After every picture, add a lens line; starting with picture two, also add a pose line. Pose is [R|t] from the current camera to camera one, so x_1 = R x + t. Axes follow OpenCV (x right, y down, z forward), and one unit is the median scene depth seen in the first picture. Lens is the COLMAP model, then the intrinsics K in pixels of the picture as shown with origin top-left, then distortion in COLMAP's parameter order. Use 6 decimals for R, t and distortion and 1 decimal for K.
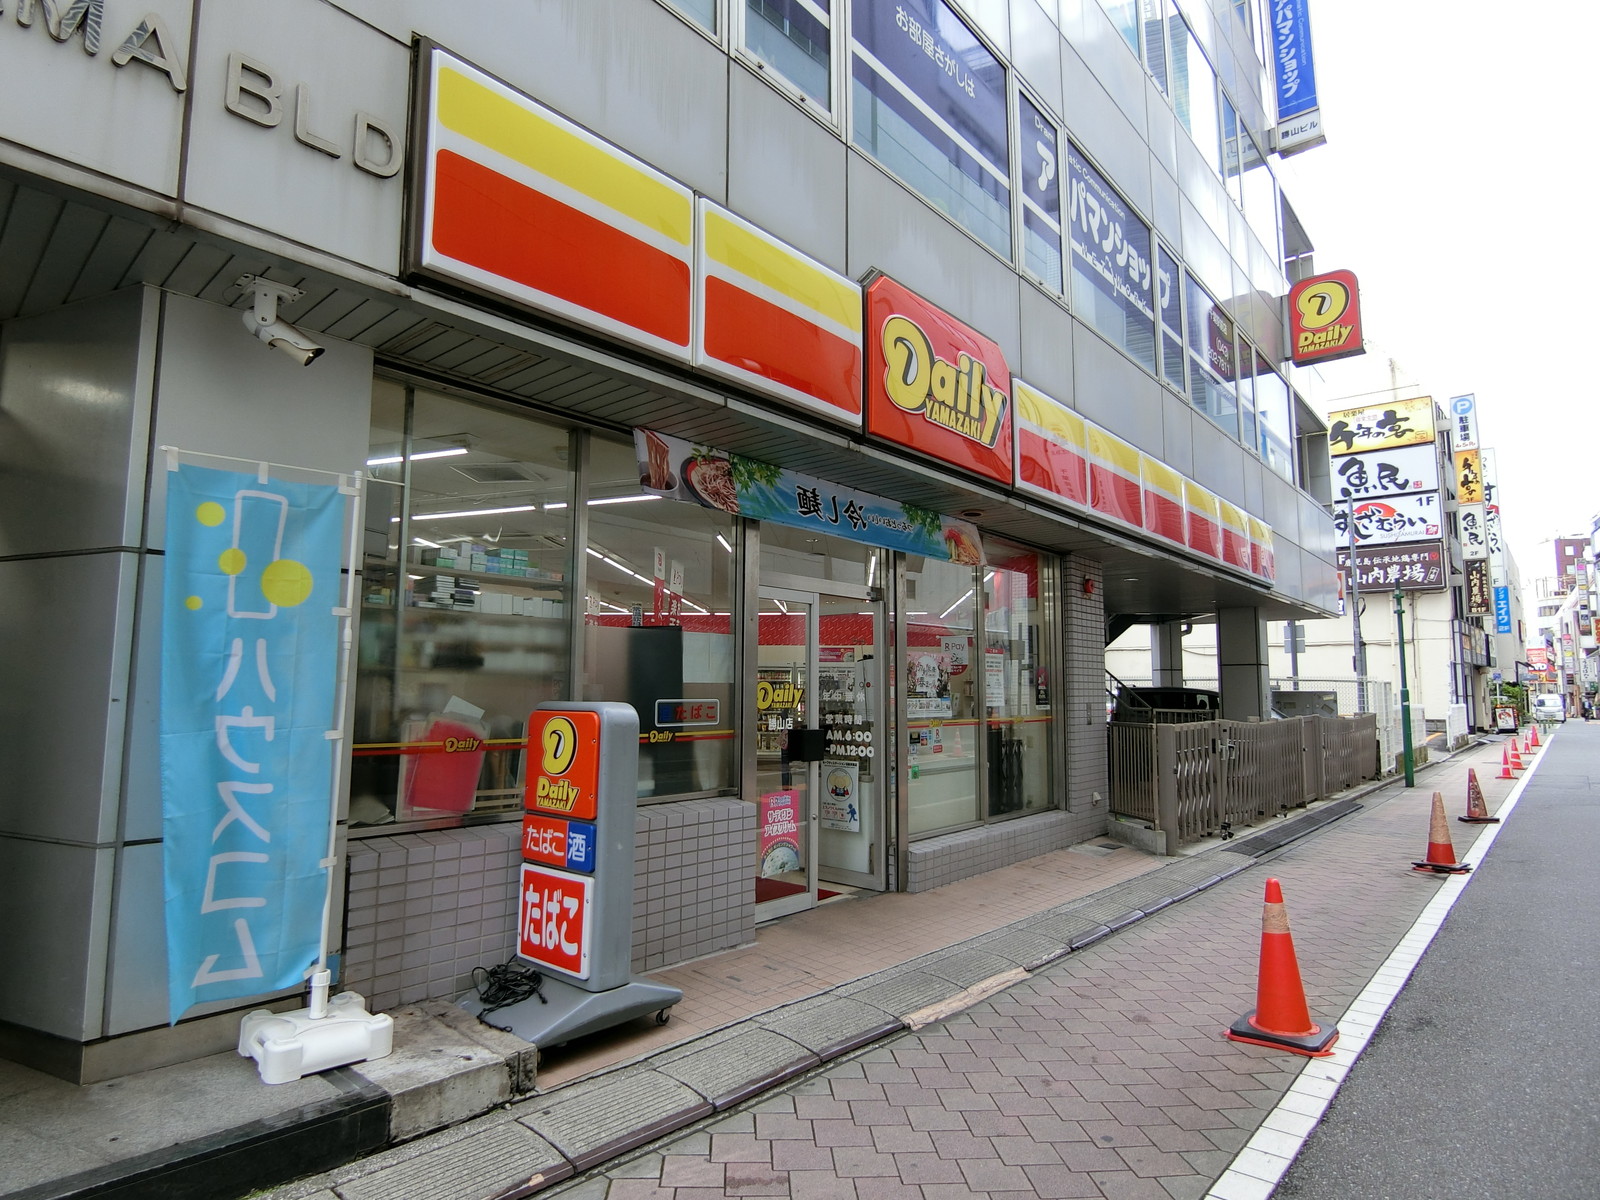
lens RADIAL K [[870.7, 0, 828.1], [0, 870.7, 601.5], [0, 0, 1]] dist [-0.030024, -0.001681]
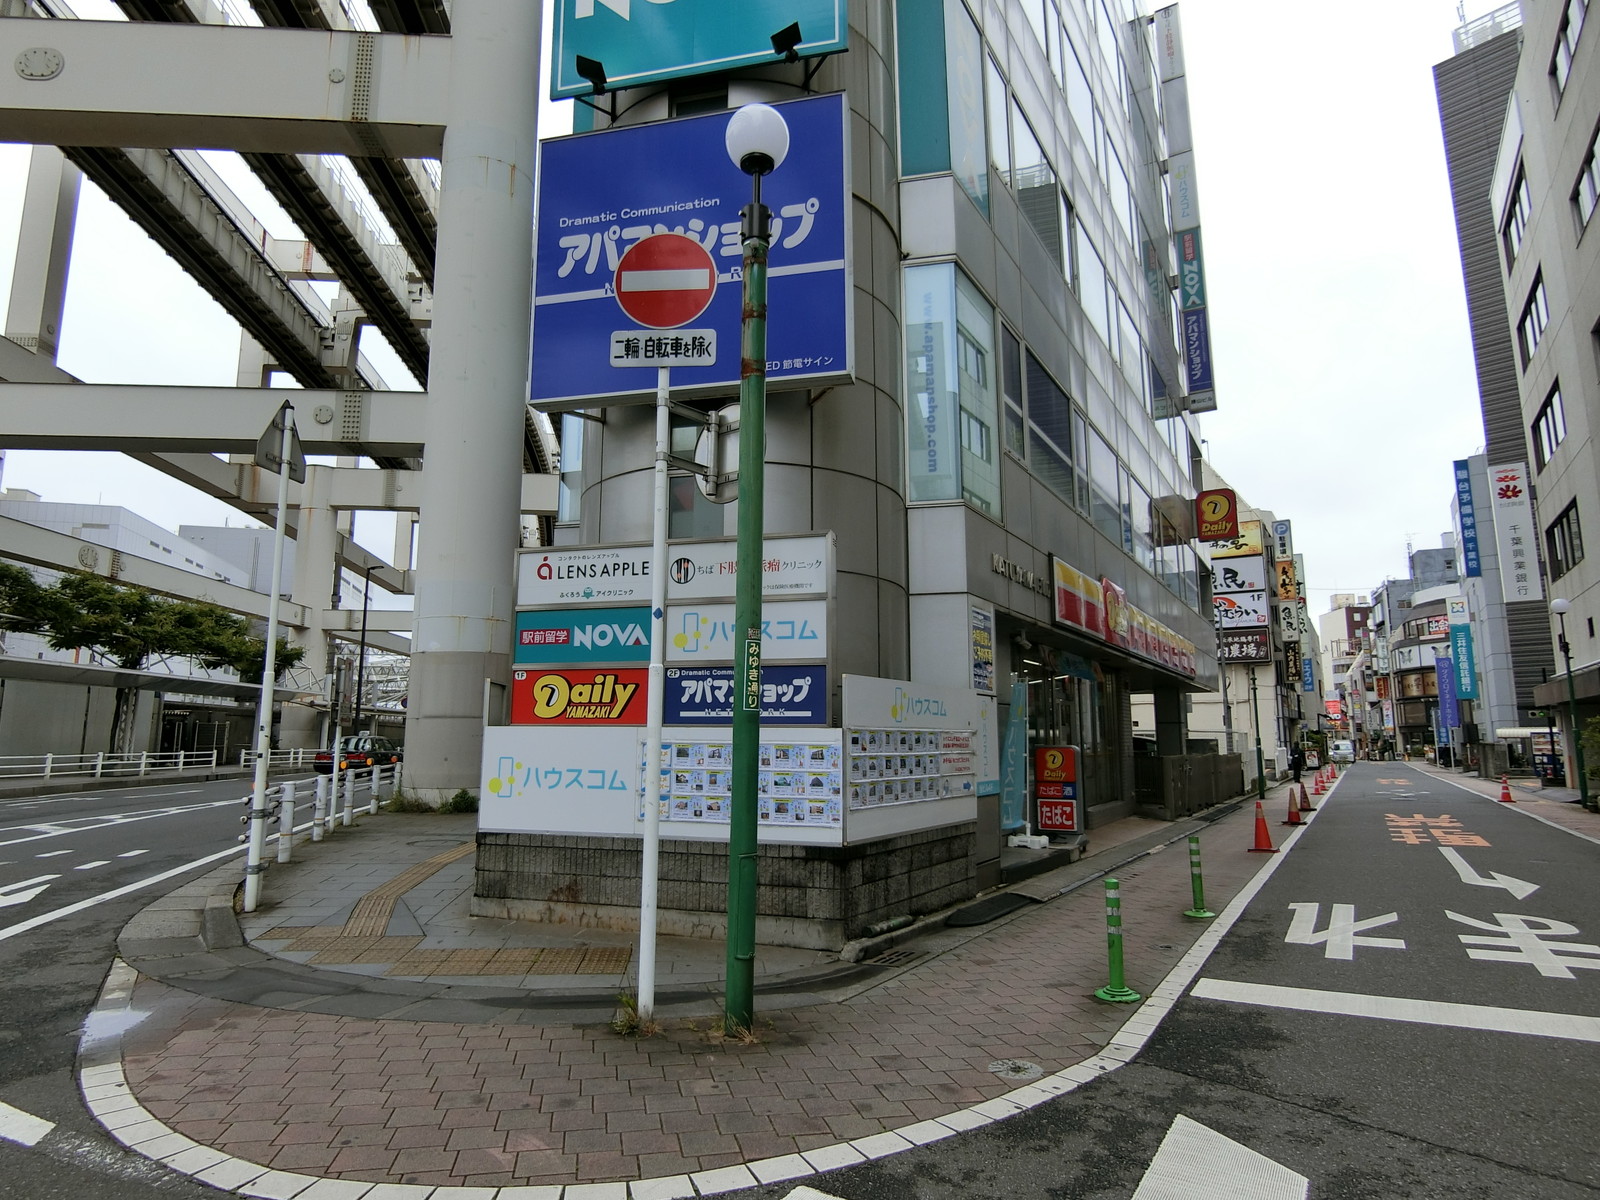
lens RADIAL K [[870.7, 0, 828.1], [0, 870.7, 601.5], [0, 0, 1]] dist [-0.030024, -0.001681]
pose [[0.986248, 0.023220, 0.163634, -0.331837], [-0.014417, 0.998394, -0.054778, -0.044089], [-0.164644, 0.051666, 0.984999, -0.397818]]
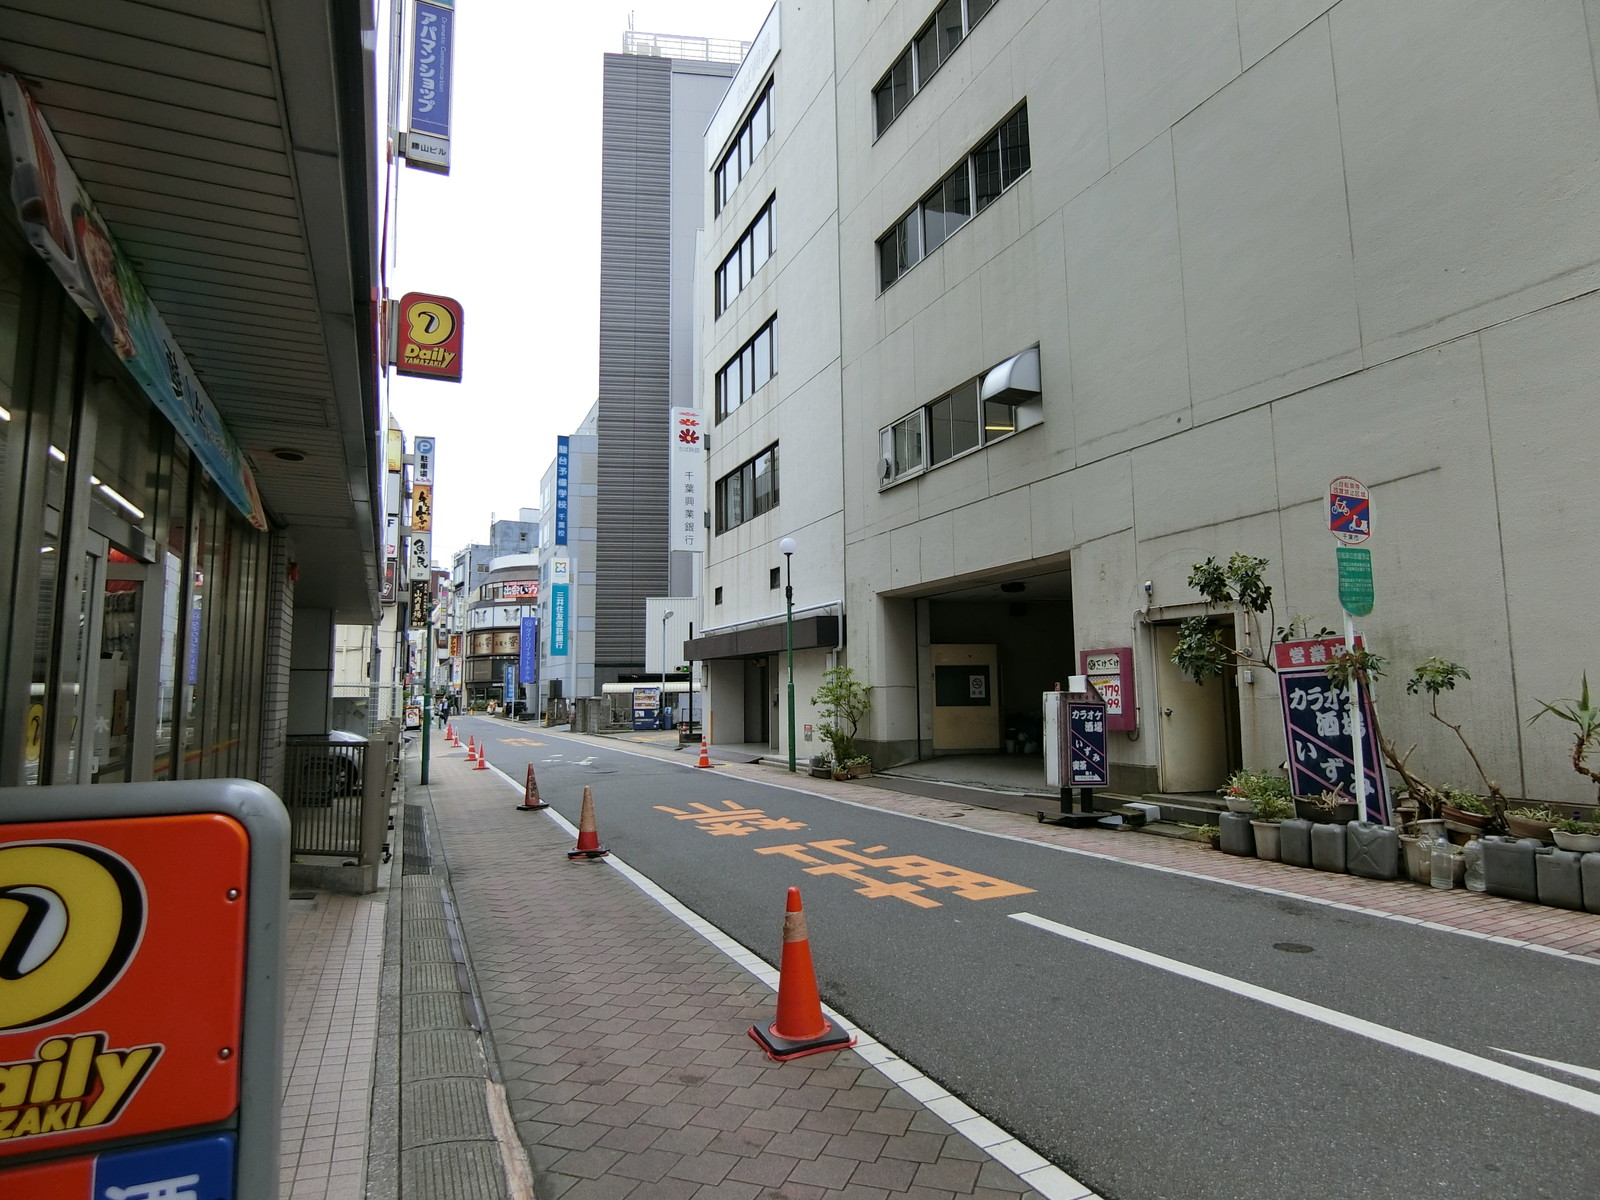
lens RADIAL K [[851.3, 0, 757.8], [0, 851.3, 597.4], [0, 0, 1]] dist [-0.023082, -0.000284]
pose [[0.444994, 0.089425, 0.891058, -0.096218], [-0.080897, 0.994948, -0.059452, 0.008505], [-0.891872, -0.045628, 0.449980, 0.129019]]
